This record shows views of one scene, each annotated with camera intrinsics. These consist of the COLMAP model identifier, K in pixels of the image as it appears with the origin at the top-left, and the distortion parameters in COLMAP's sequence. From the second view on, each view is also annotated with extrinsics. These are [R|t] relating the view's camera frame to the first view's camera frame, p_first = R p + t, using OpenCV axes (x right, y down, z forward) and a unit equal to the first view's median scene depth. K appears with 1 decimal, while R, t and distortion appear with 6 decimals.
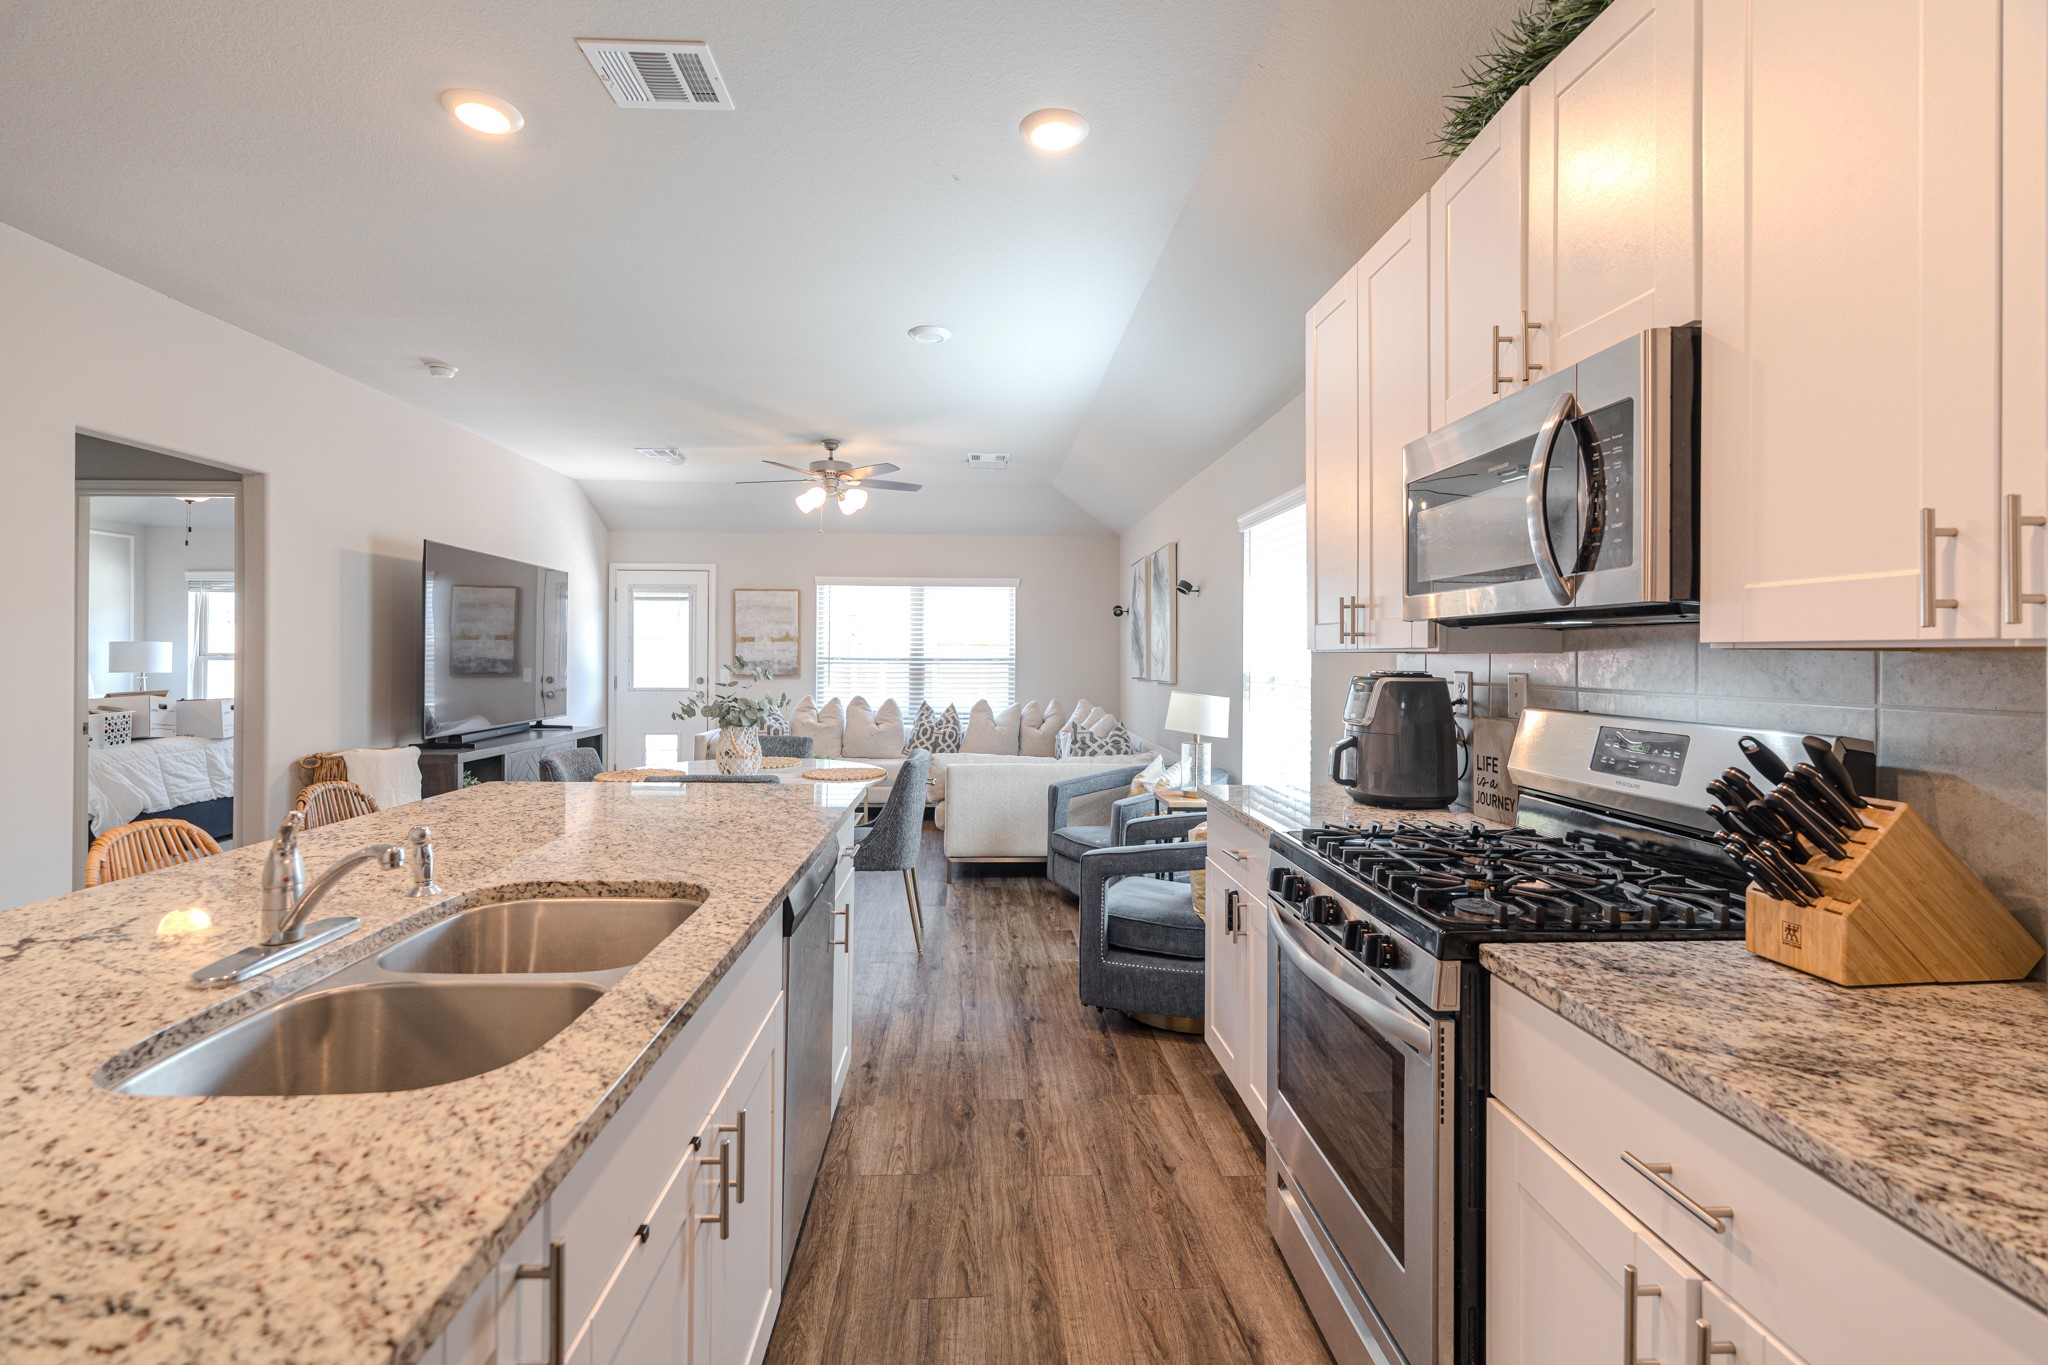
lens RADIAL K [[901.3, 0, 989.1], [0, 901.3, 654.3], [0, 0, 1]] dist [-0.004169, 0.000211]
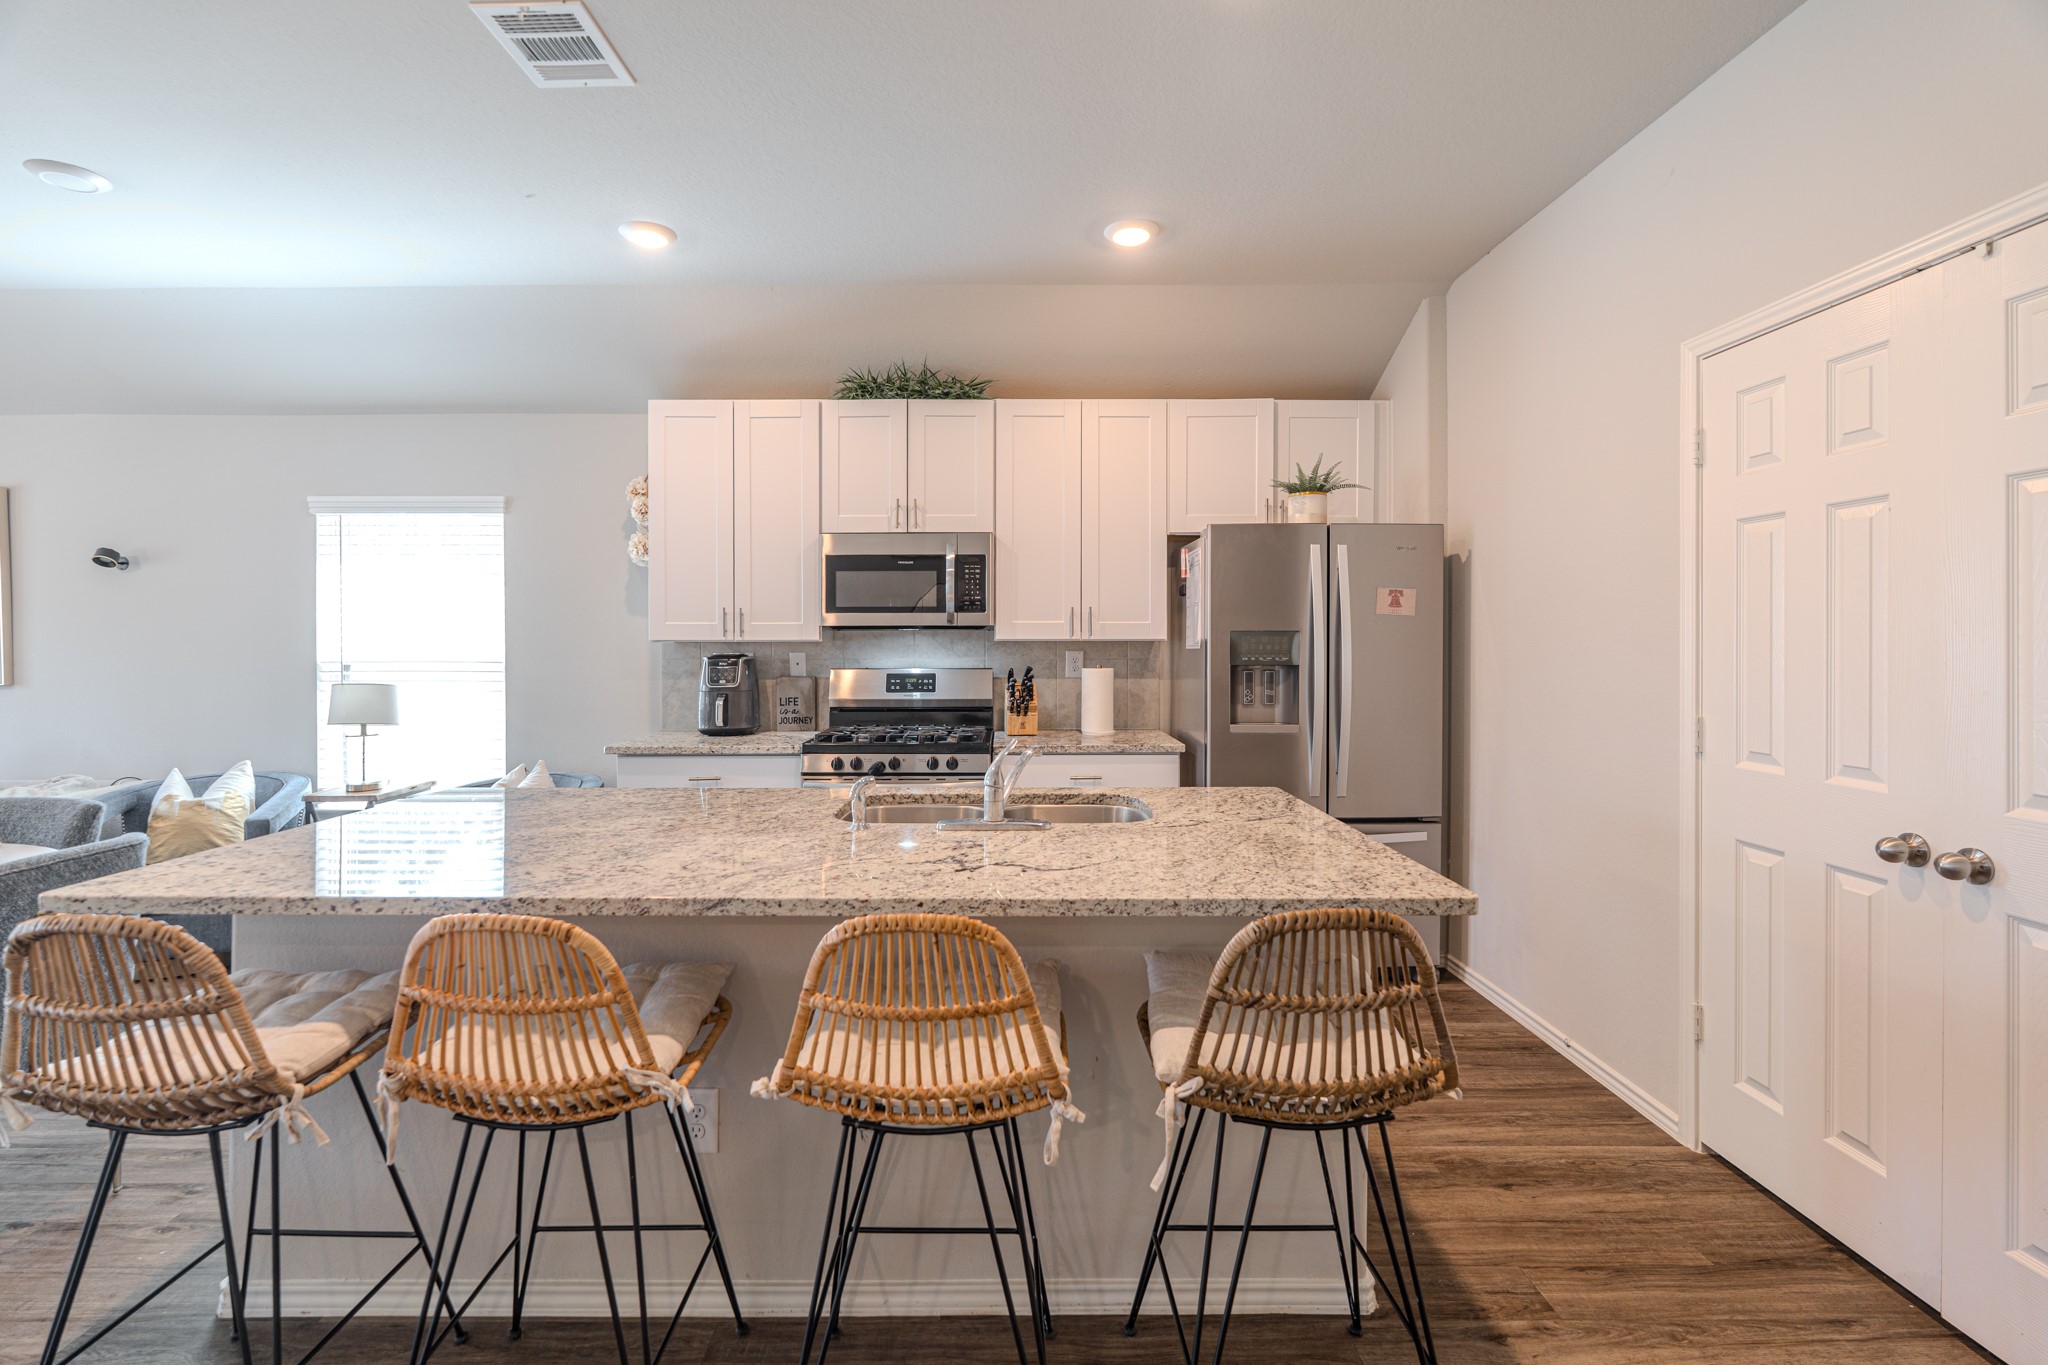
lens RADIAL K [[901.3, 0, 1004.0], [0, 901.3, 644.6], [0, 0, 1]] dist [-0.004169, 0.000211]
pose [[0.030019, -0.012802, 0.999467, -0.357613], [0.002637, 0.999916, 0.012728, -0.005084], [-0.999546, 0.002253, 0.030050, 0.136979]]
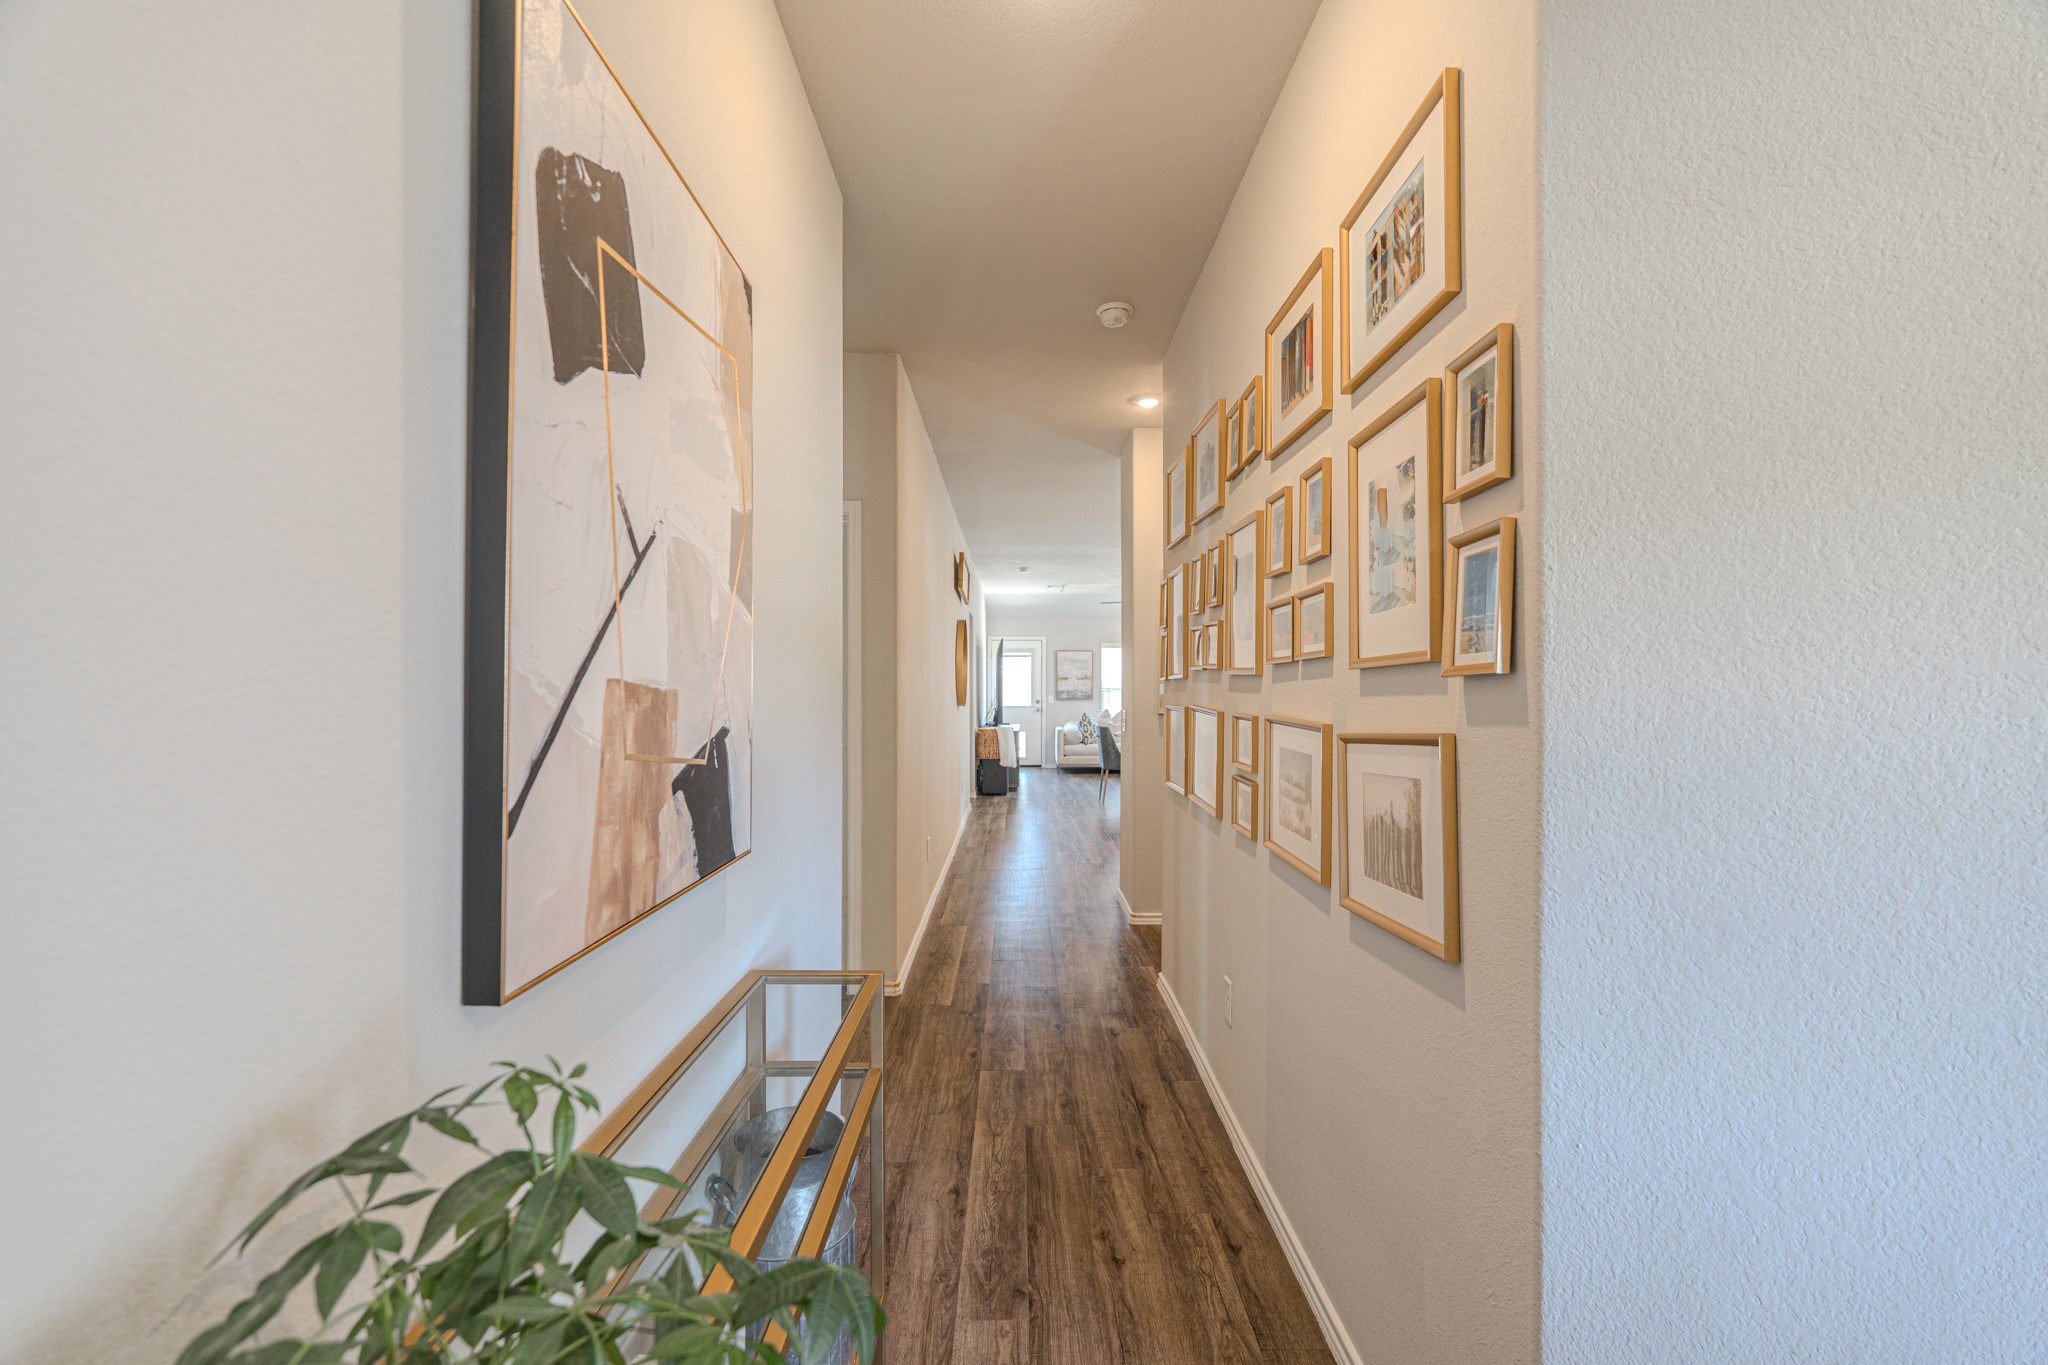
lens RADIAL K [[901.3, 0, 1022.1], [0, 901.3, 691.5], [0, 0, 1]] dist [-0.004169, 0.000211]
pose [[0.999556, -0.006051, -0.029164, -0.300286], [0.006133, 0.999977, 0.002739, 0.003491], [0.029147, -0.002917, 0.999571, -0.792492]]
